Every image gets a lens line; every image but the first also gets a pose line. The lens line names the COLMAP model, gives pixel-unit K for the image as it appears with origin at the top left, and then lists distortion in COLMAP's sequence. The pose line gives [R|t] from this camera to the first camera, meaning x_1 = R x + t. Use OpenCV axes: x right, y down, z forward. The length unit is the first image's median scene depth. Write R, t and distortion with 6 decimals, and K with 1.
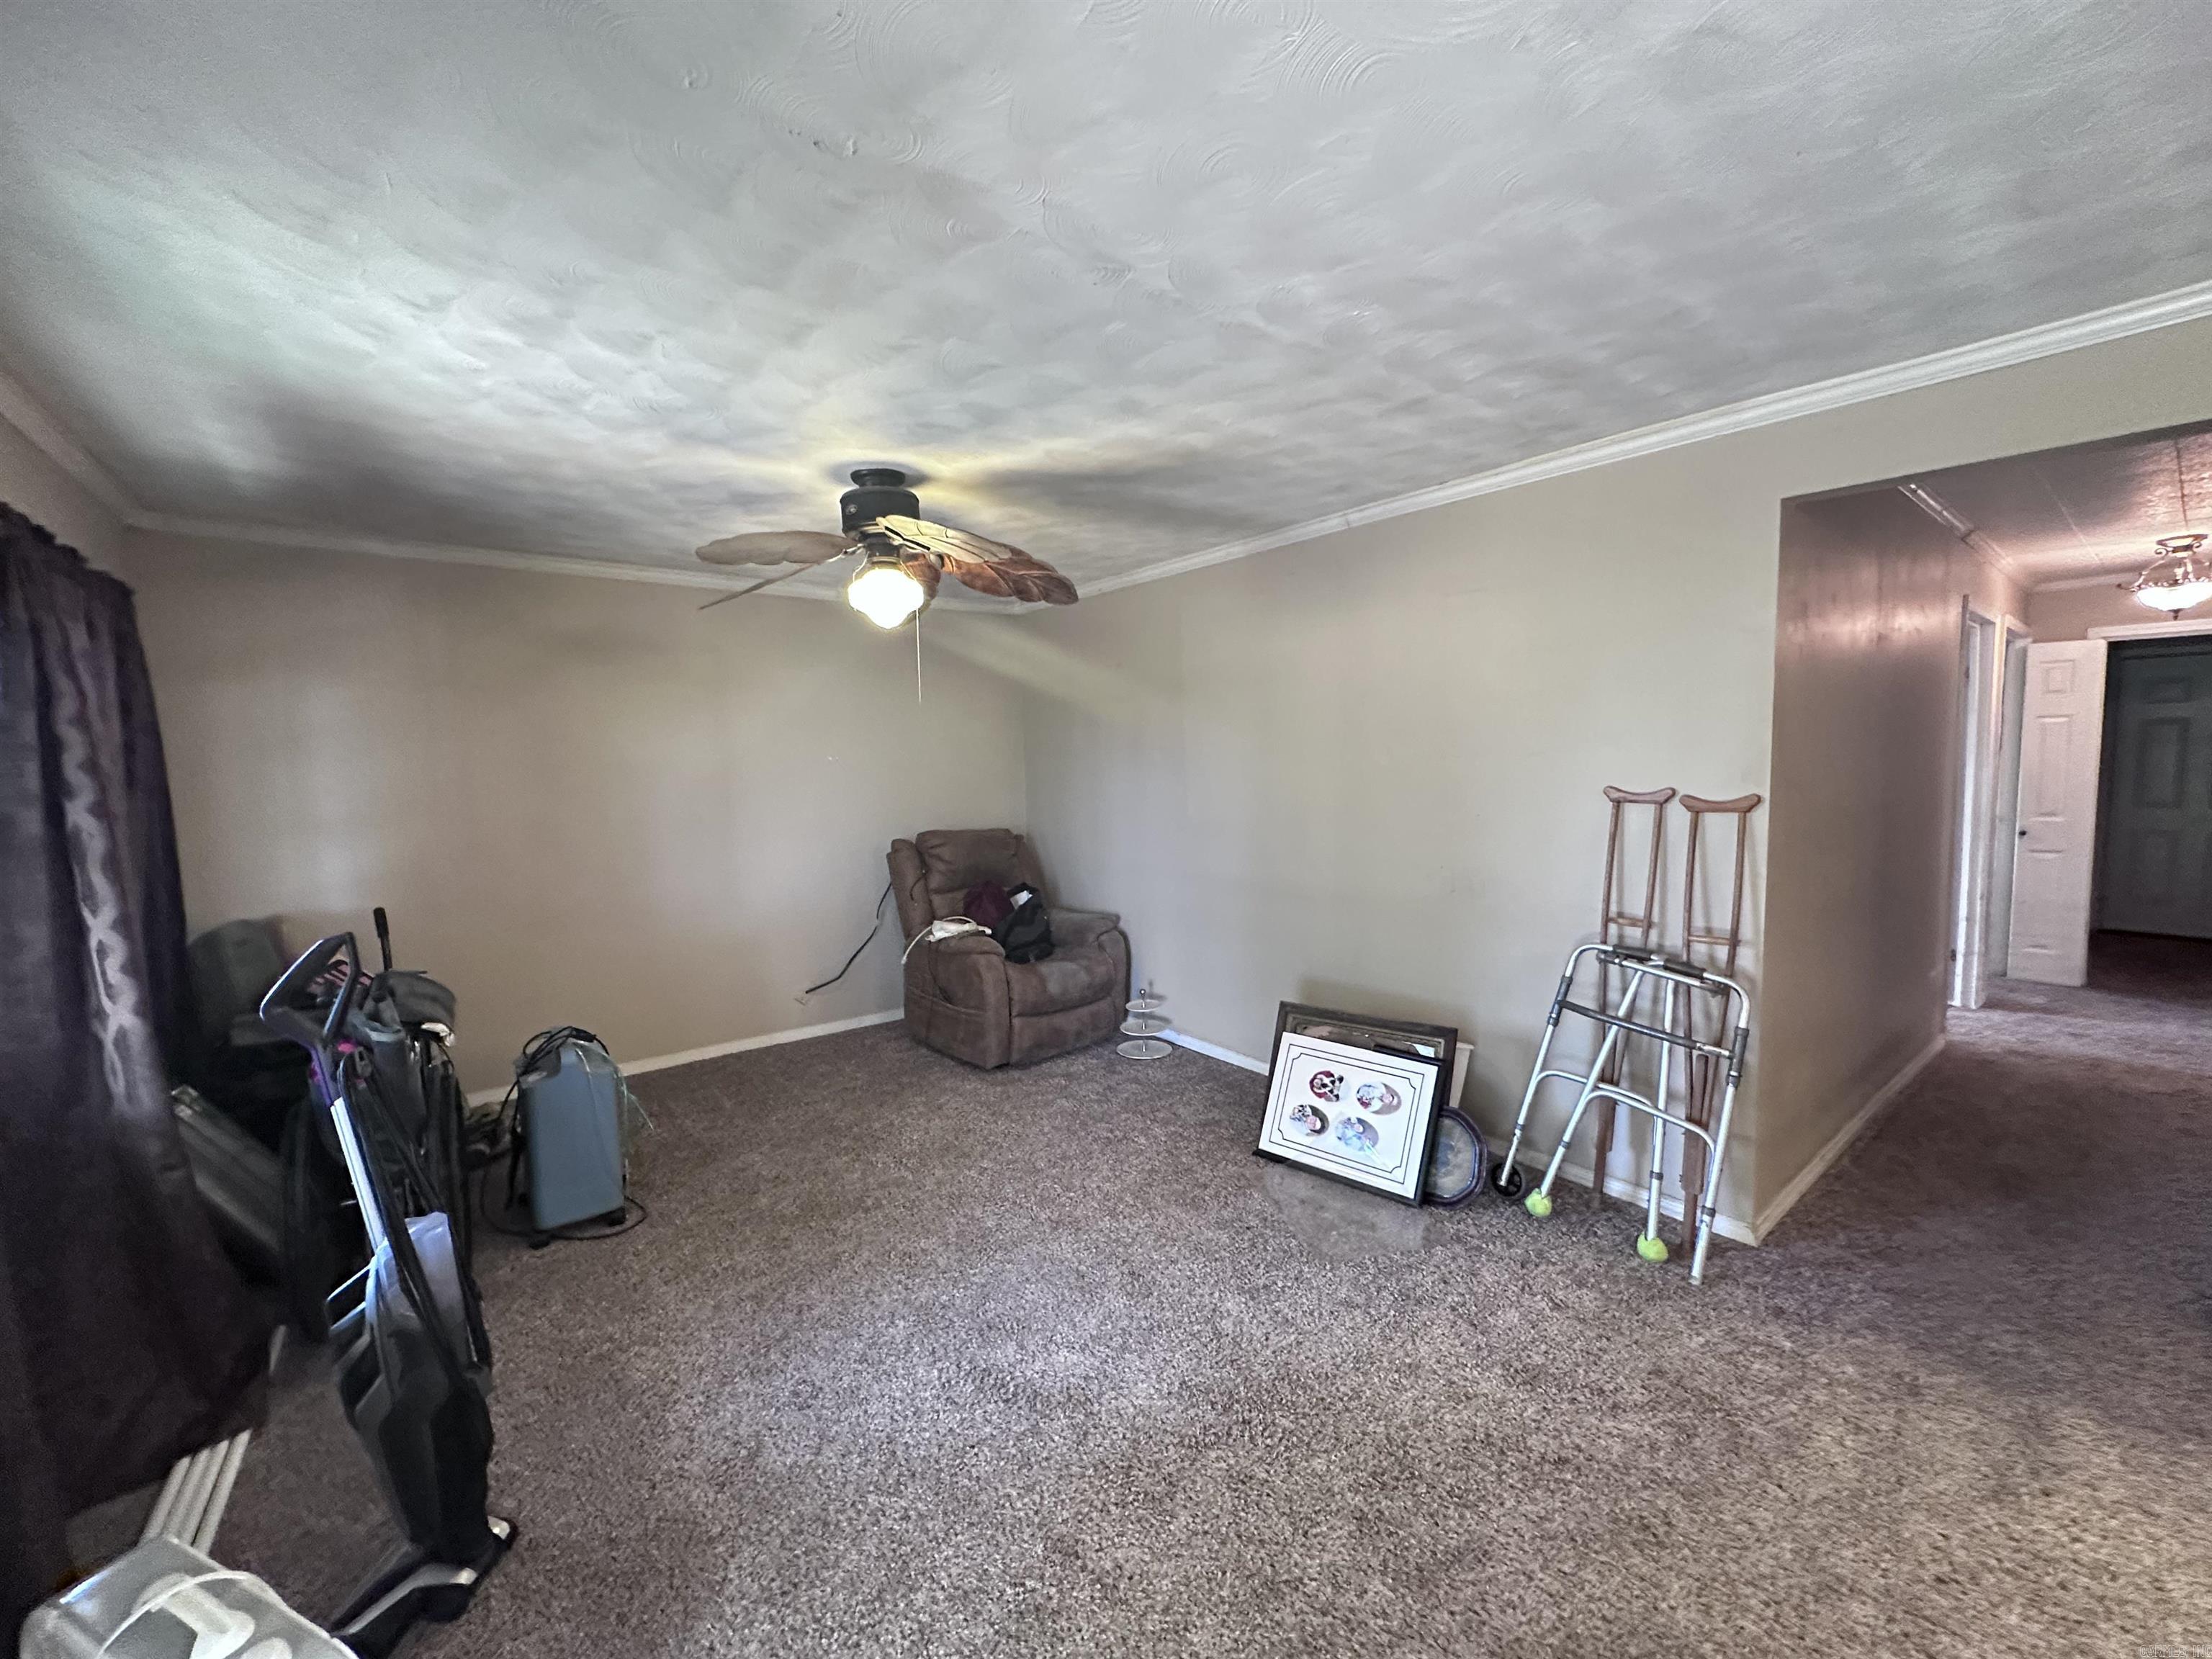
lens RADIAL K [[886.7, 0, 1105.8], [0, 886.7, 829.0], [0, 0, 1]] dist [-0.001942, 0.000878]
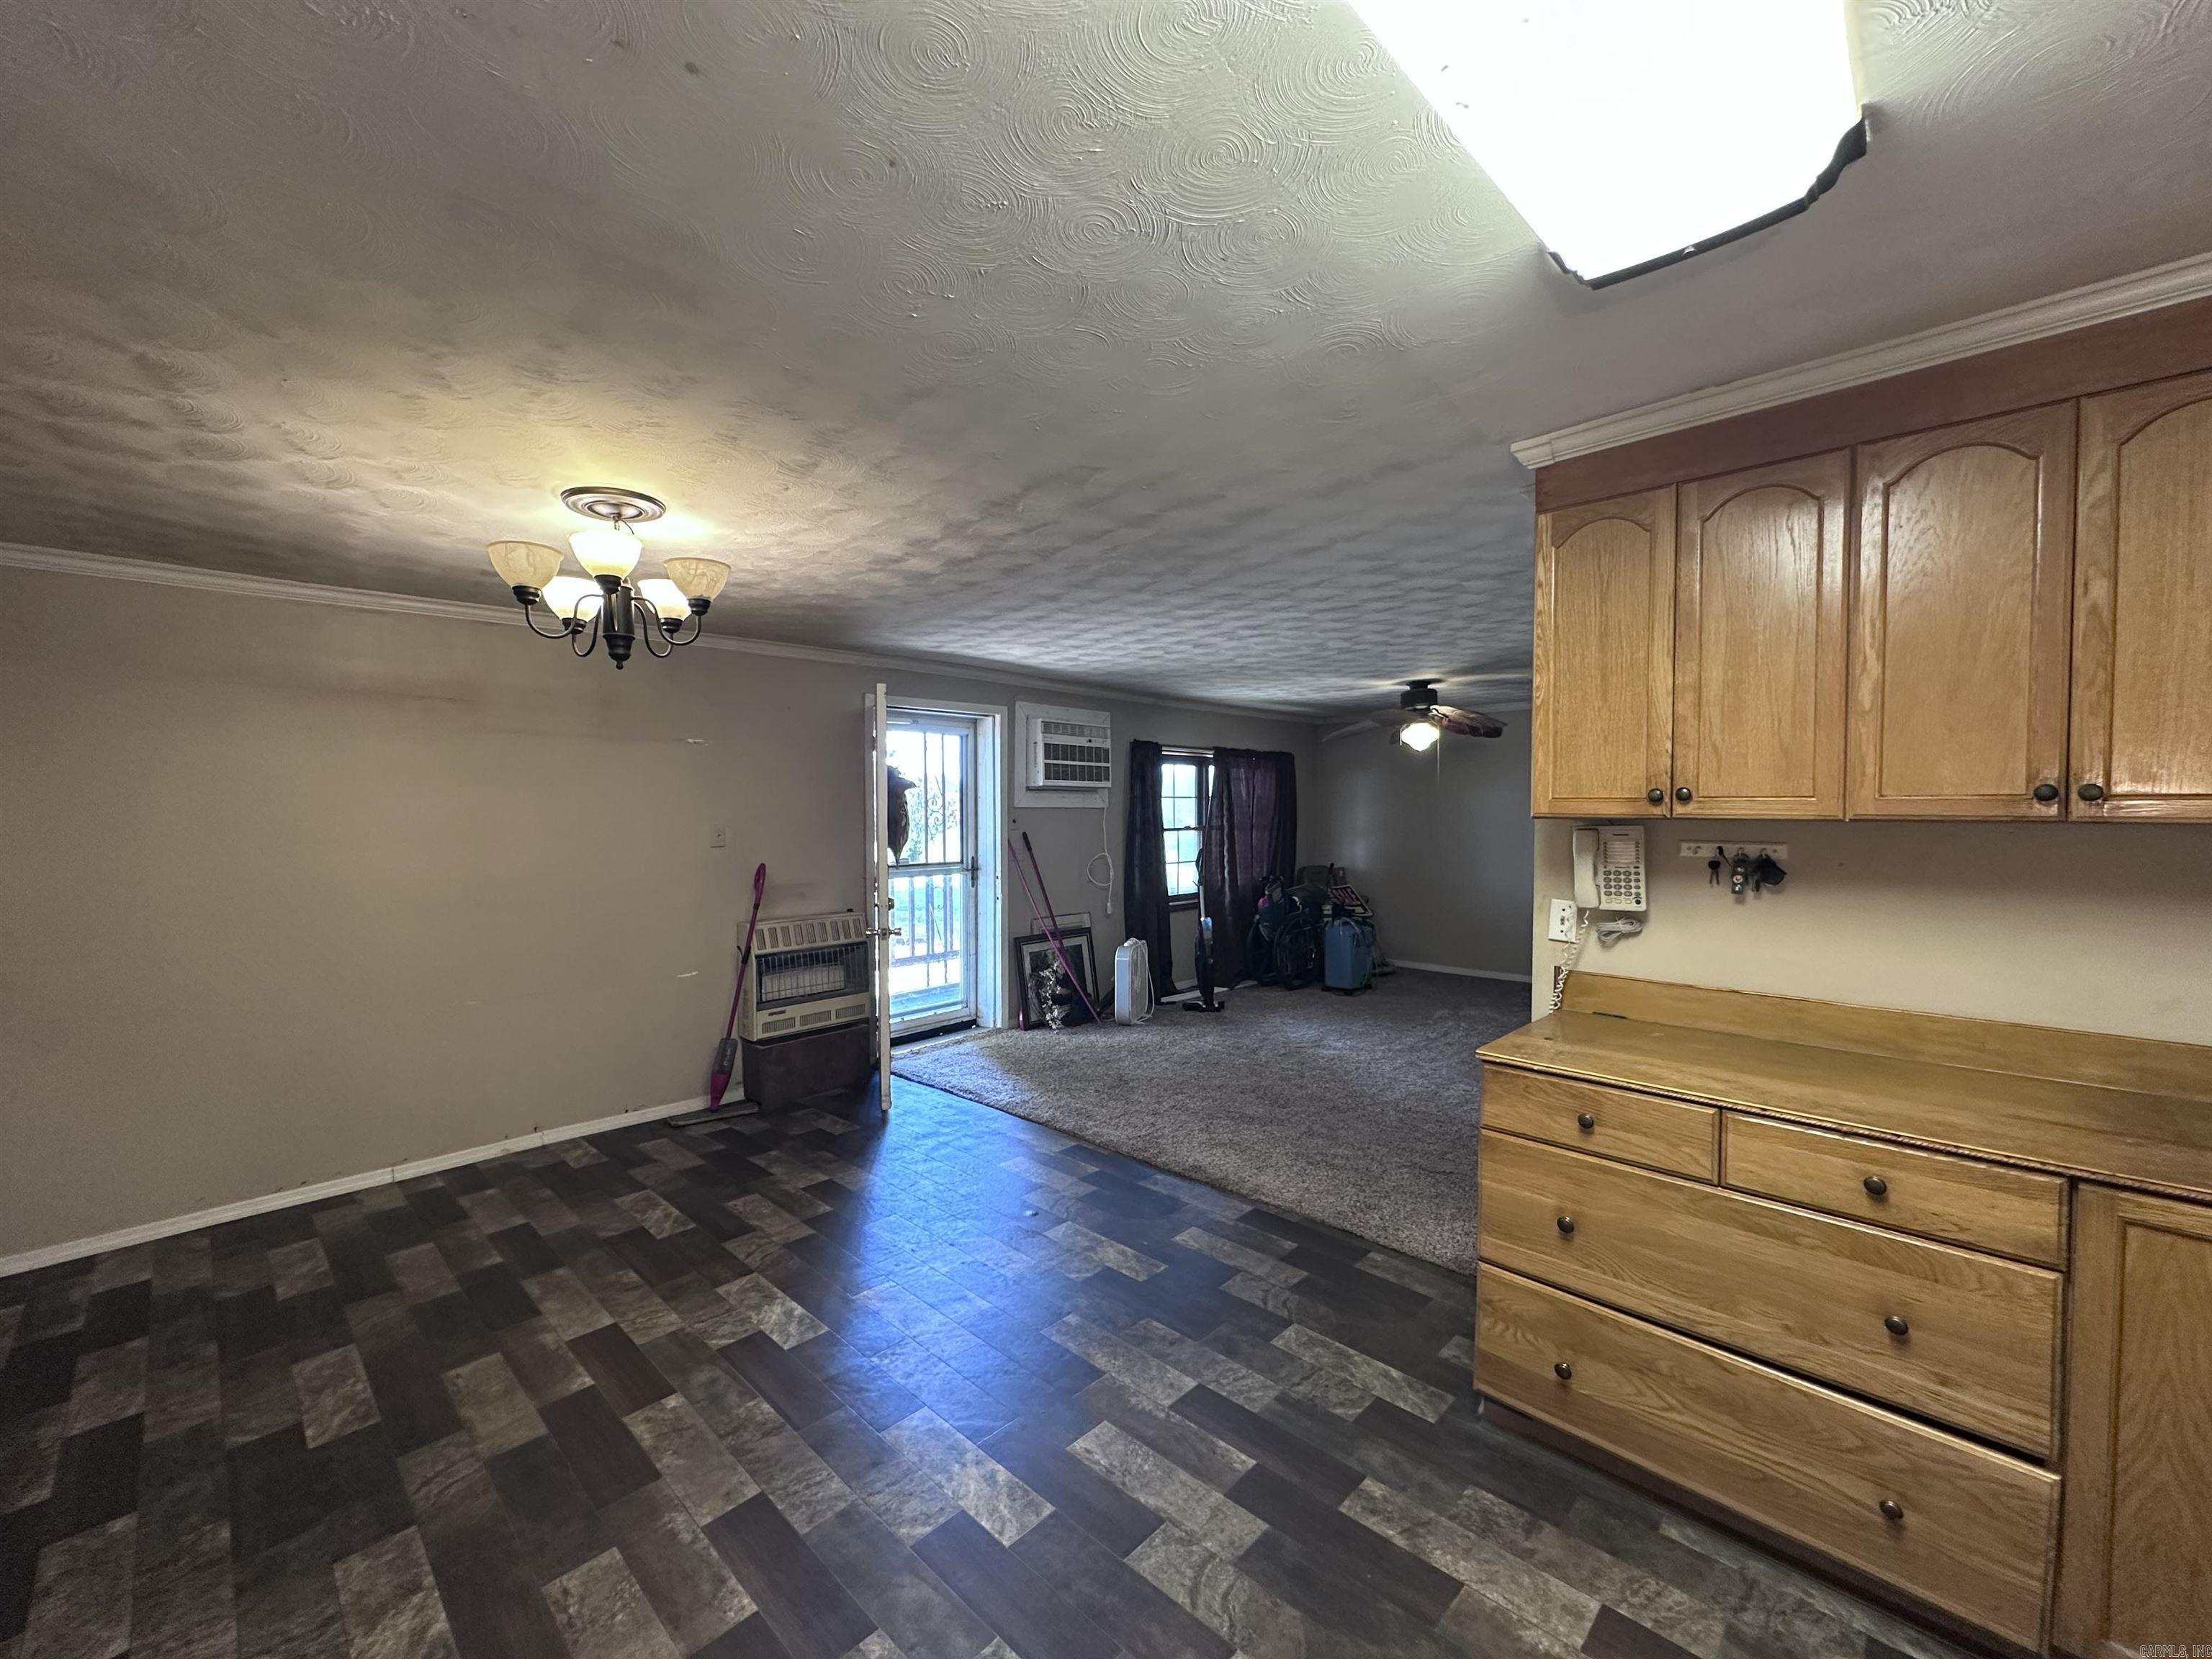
lens RADIAL K [[886.7, 0, 1102.9], [0, 886.7, 780.5], [0, 0, 1]] dist [-0.001942, 0.000878]
pose [[0.137111, -0.018202, -0.990388, 1.813332], [-0.078003, 0.996528, -0.029114, -0.026461], [0.987480, 0.081245, 0.135215, -0.061076]]
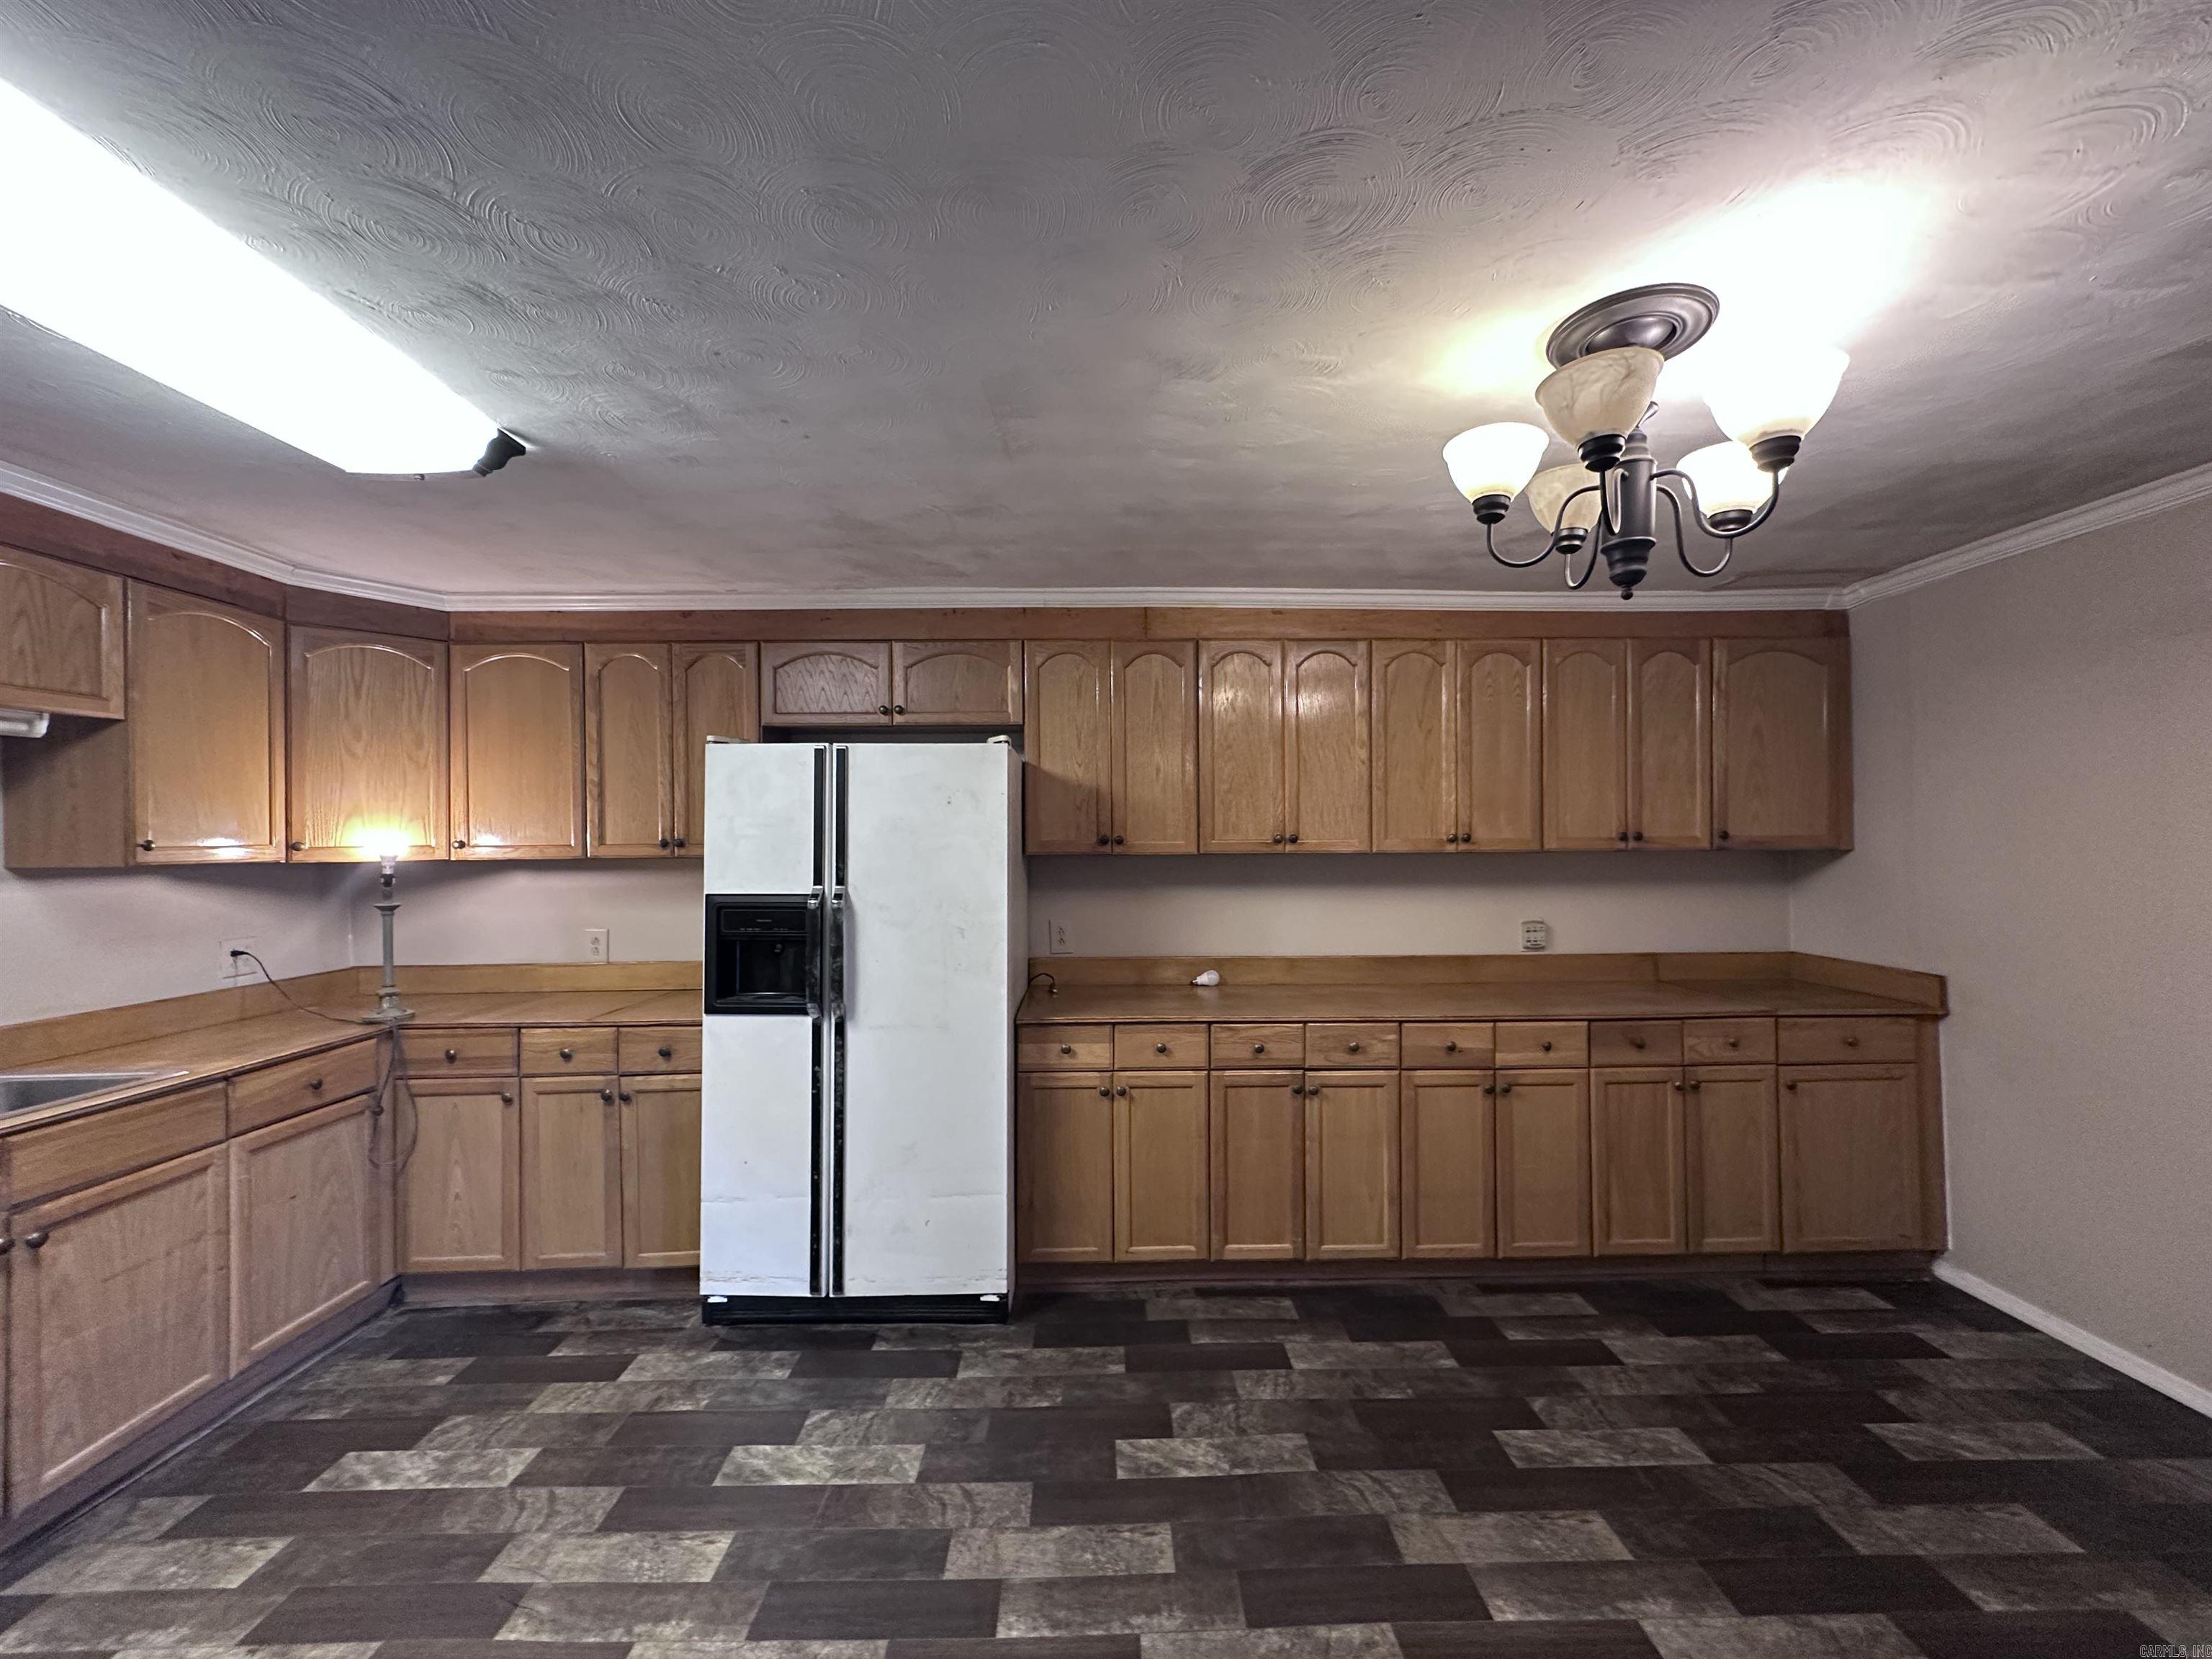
lens RADIAL K [[886.7, 0, 1105.8], [0, 886.7, 829.1], [0, 0, 1]] dist [-0.001942, 0.000878]
pose [[-0.793149, 0.031498, 0.608212, 0.770306], [0.076656, 0.995883, 0.048391, -0.034994], [-0.604184, 0.085004, -0.792298, 0.210198]]
